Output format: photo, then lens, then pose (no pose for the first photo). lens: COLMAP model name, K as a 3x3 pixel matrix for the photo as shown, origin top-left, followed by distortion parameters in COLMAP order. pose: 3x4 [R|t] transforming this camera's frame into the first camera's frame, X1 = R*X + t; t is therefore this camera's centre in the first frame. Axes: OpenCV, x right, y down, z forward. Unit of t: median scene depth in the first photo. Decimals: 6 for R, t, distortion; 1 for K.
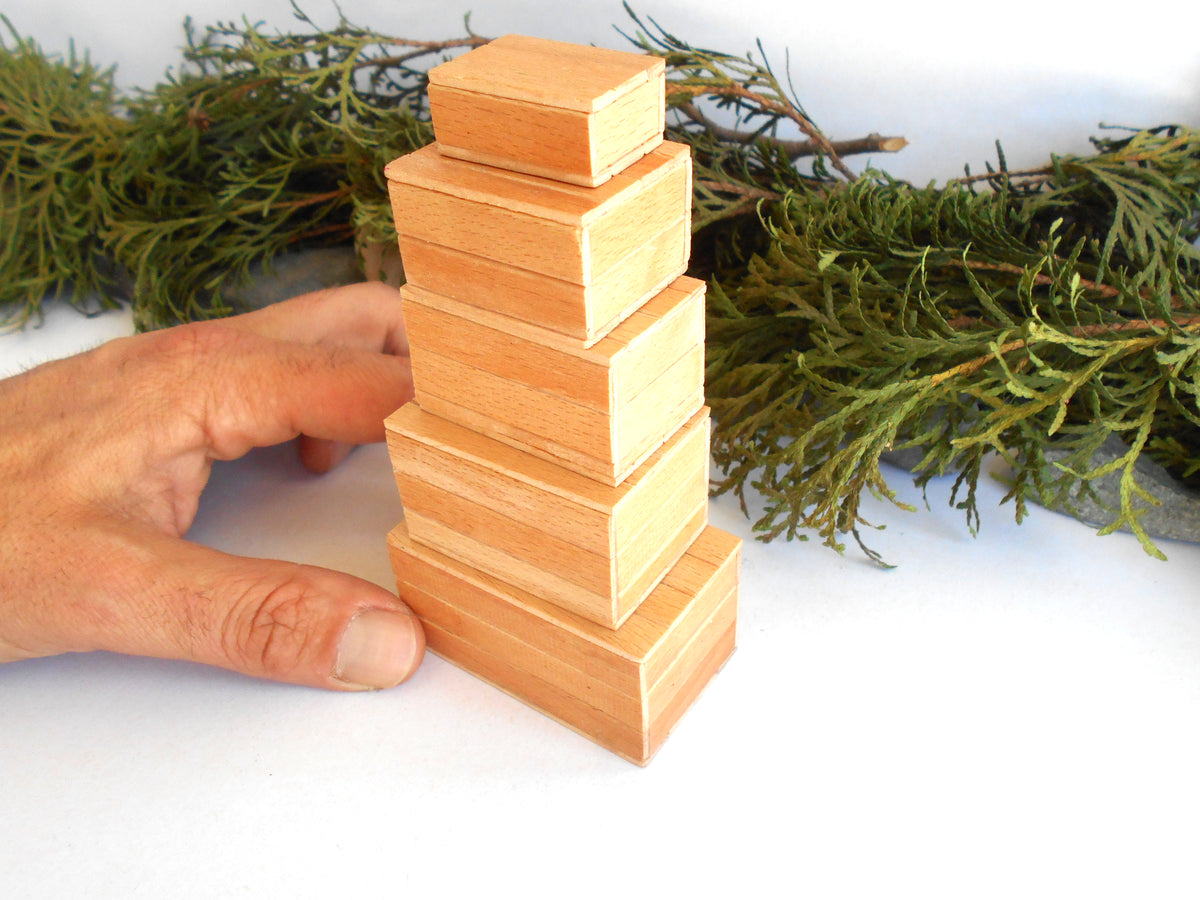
lens RADIAL K [[1051.9, 0, 591.4], [0, 1051.9, 430.3], [0, 0, 1]] dist [-0.024009, 0.023145]
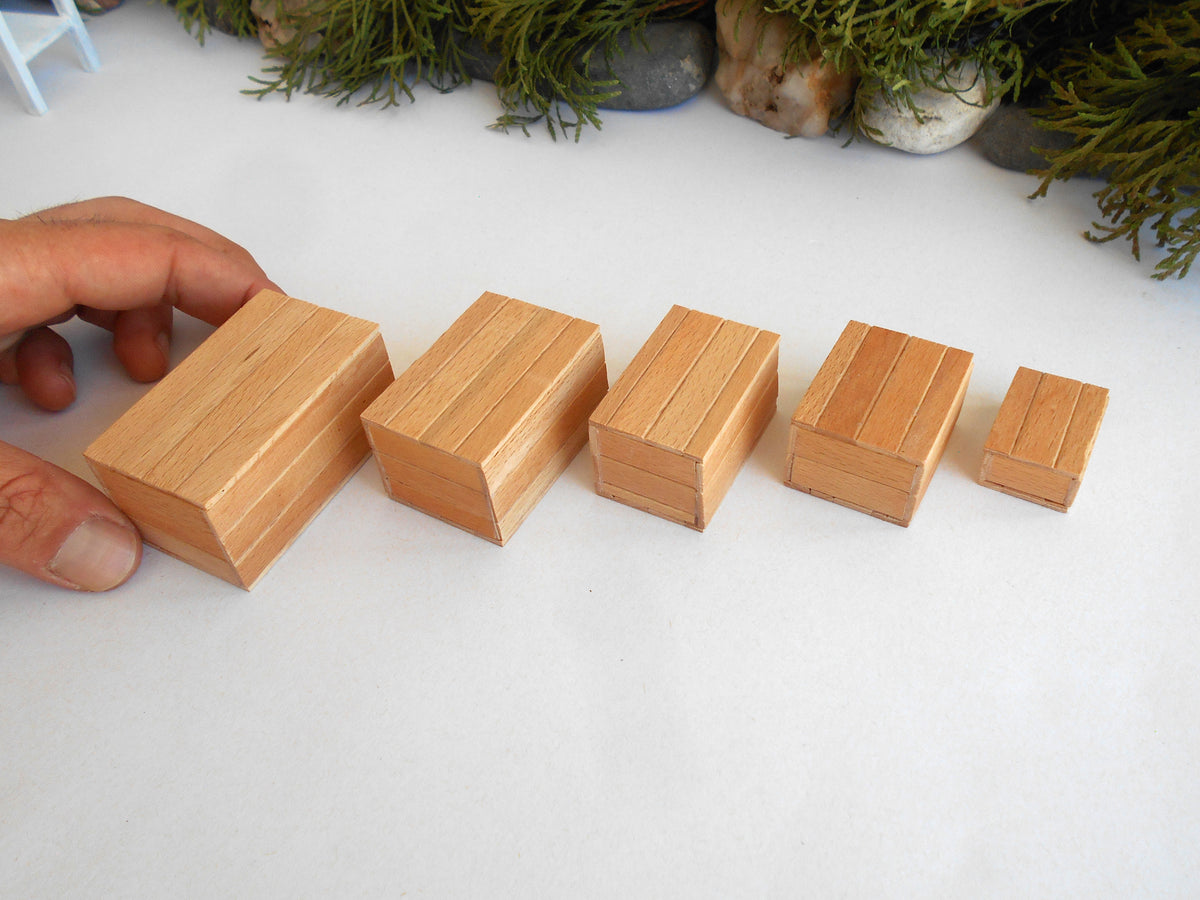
lens RADIAL K [[1051.9, 0, 590.5], [0, 1051.9, 444.3], [0, 0, 1]] dist [-0.024009, 0.023145]
pose [[0.999343, 0.001807, -0.036201, -0.309468], [0.005241, 0.981061, 0.193626, 0.042406], [0.035866, -0.193688, 0.980407, -0.140172]]
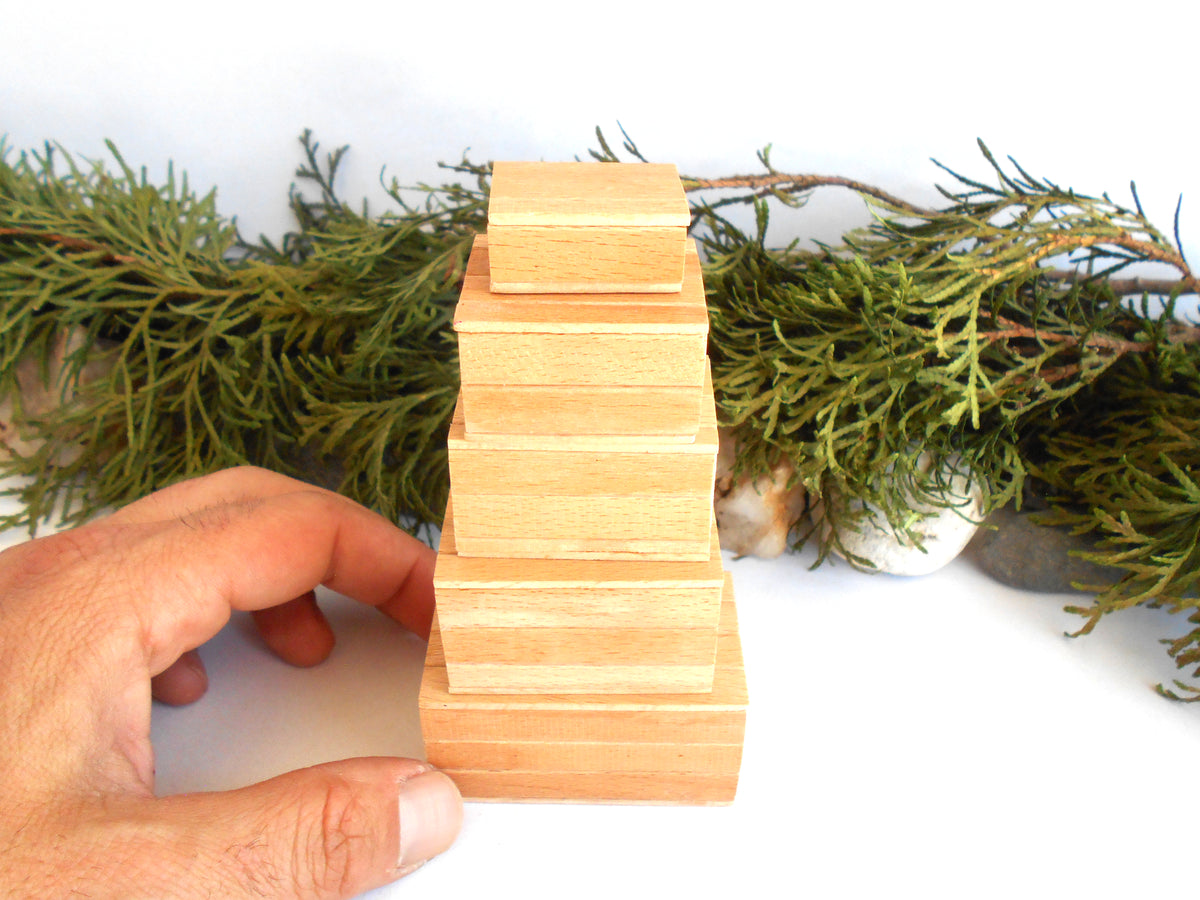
lens RADIAL K [[1051.9, 0, 596.6], [0, 1051.9, 440.3], [0, 0, 1]] dist [-0.024009, 0.023145]
pose [[0.977860, -0.073597, 0.195890, -0.411241], [0.077420, 0.996927, -0.011923, -0.145845], [-0.194410, 0.026824, 0.980553, 0.173639]]
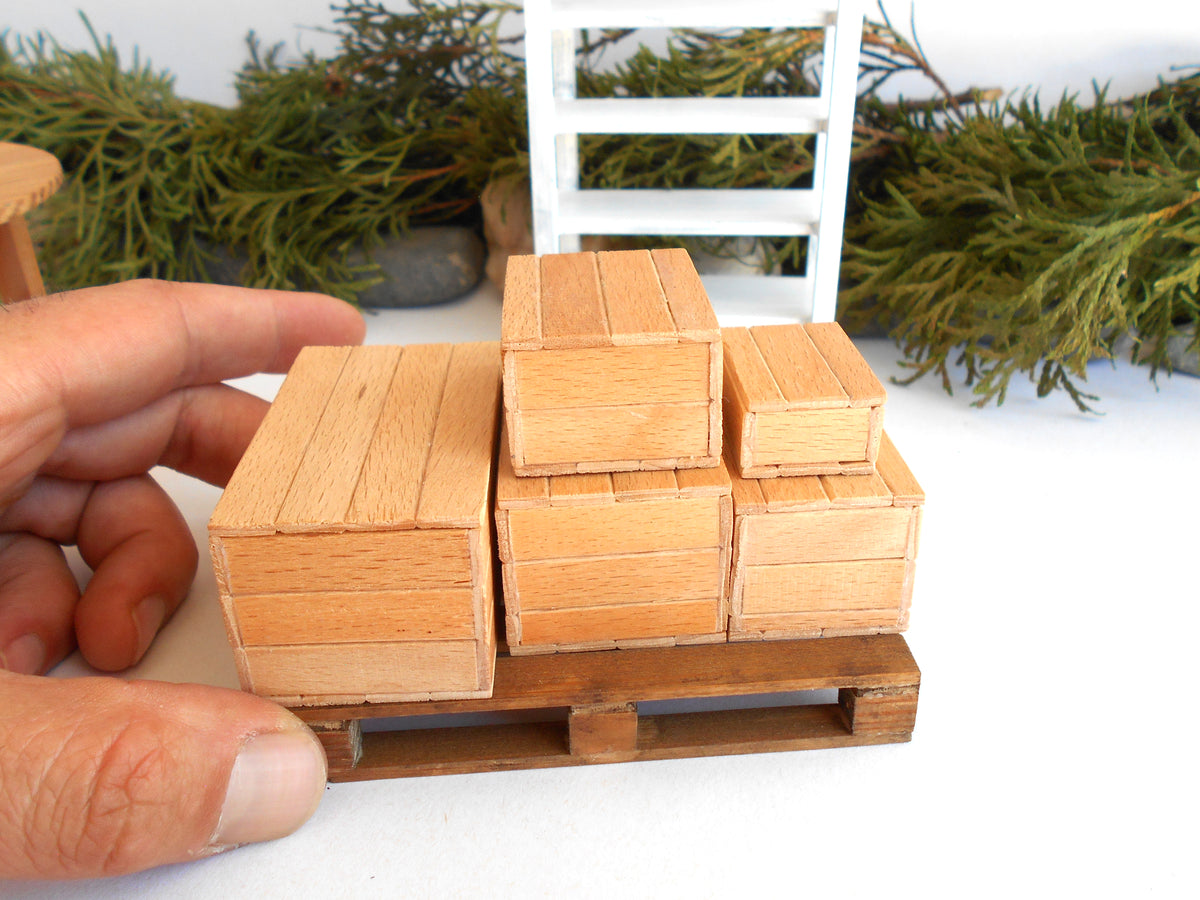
lens RADIAL K [[1051.9, 0, 604.2], [0, 1051.9, 436.4], [0, 0, 1]] dist [-0.024009, 0.023145]
pose [[0.985505, -0.046082, 0.163268, -0.281129], [0.069283, 0.987810, -0.139395, 0.189097], [-0.154854, 0.148686, 0.976684, 0.017929]]
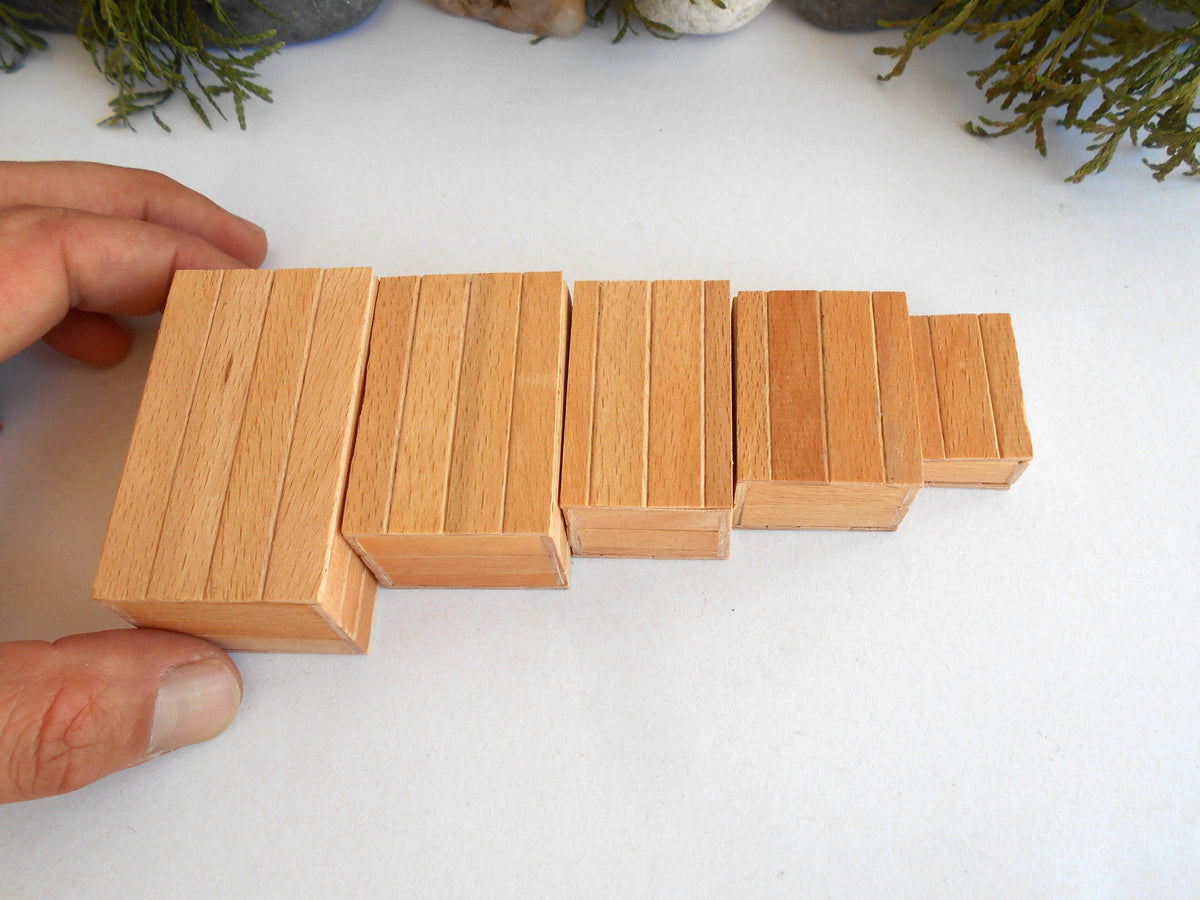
lens RADIAL K [[1051.9, 0, 602.1], [0, 1051.9, 450.9], [0, 0, 1]] dist [-0.024009, 0.023145]
pose [[0.941157, -0.309090, 0.136702, -0.297756], [0.211056, 0.853424, 0.476574, -0.152081], [-0.263969, -0.419679, 0.868441, 0.175705]]
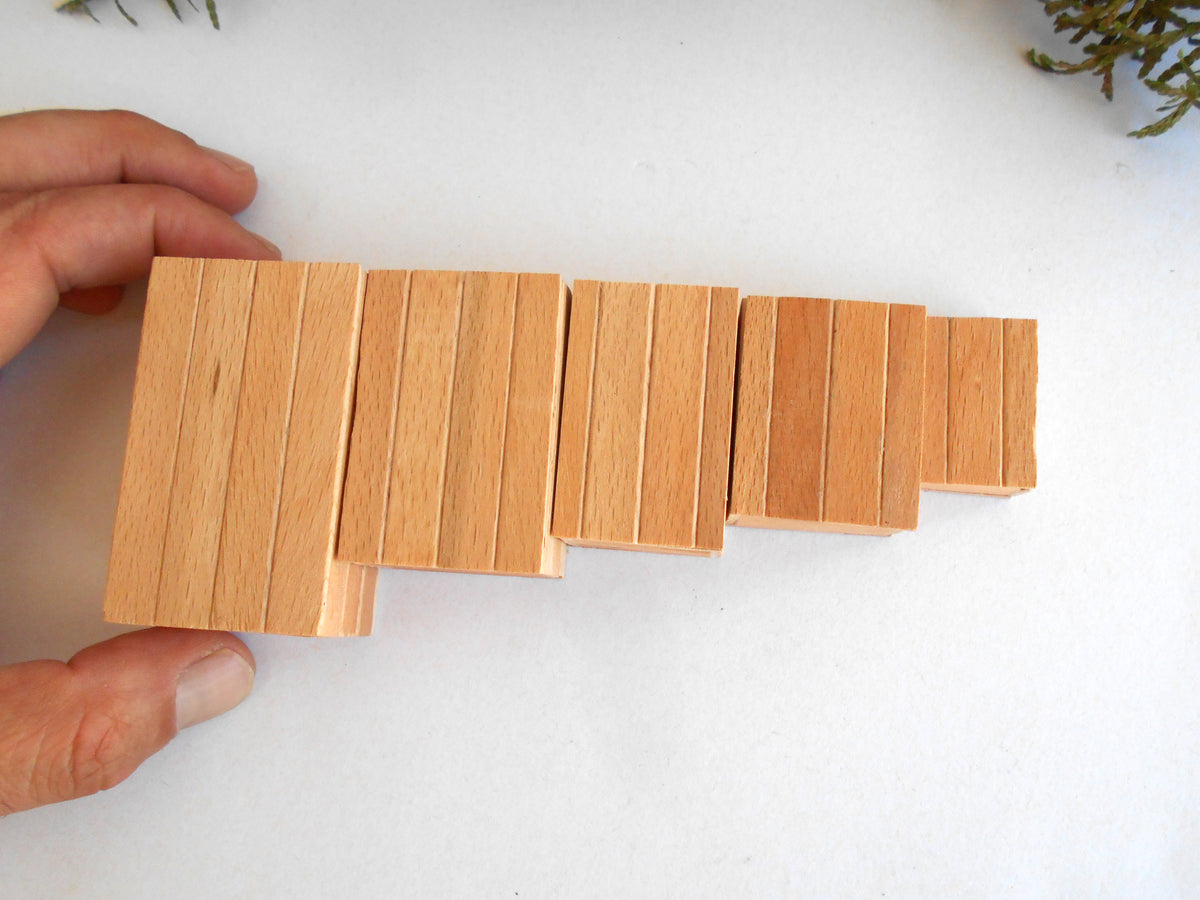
lens RADIAL K [[1051.9, 0, 601.0], [0, 1051.9, 459.8], [0, 0, 1]] dist [-0.024009, 0.023145]
pose [[0.952263, -0.304931, 0.014585, -0.228800], [0.206264, 0.677889, 0.705635, -0.274178], [-0.225057, -0.668942, 0.708425, 0.268172]]
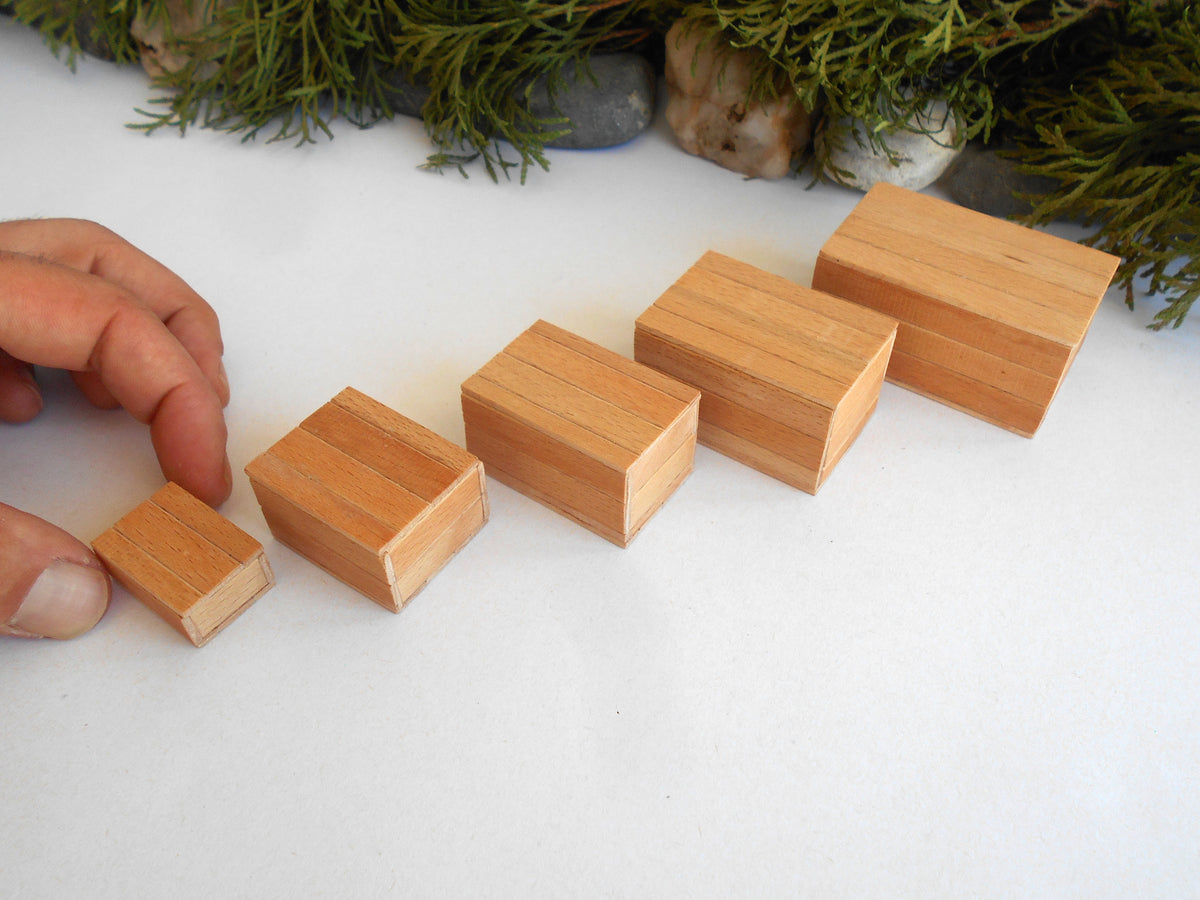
lens RADIAL K [[1051.9, 0, 593.5], [0, 1051.9, 441.5], [0, 0, 1]] dist [-0.024009, 0.023145]
pose [[0.994106, -0.035369, 0.102478, -0.404340], [0.017077, 0.984570, 0.174153, 0.014139], [-0.107057, -0.171377, 0.979372, -0.037091]]
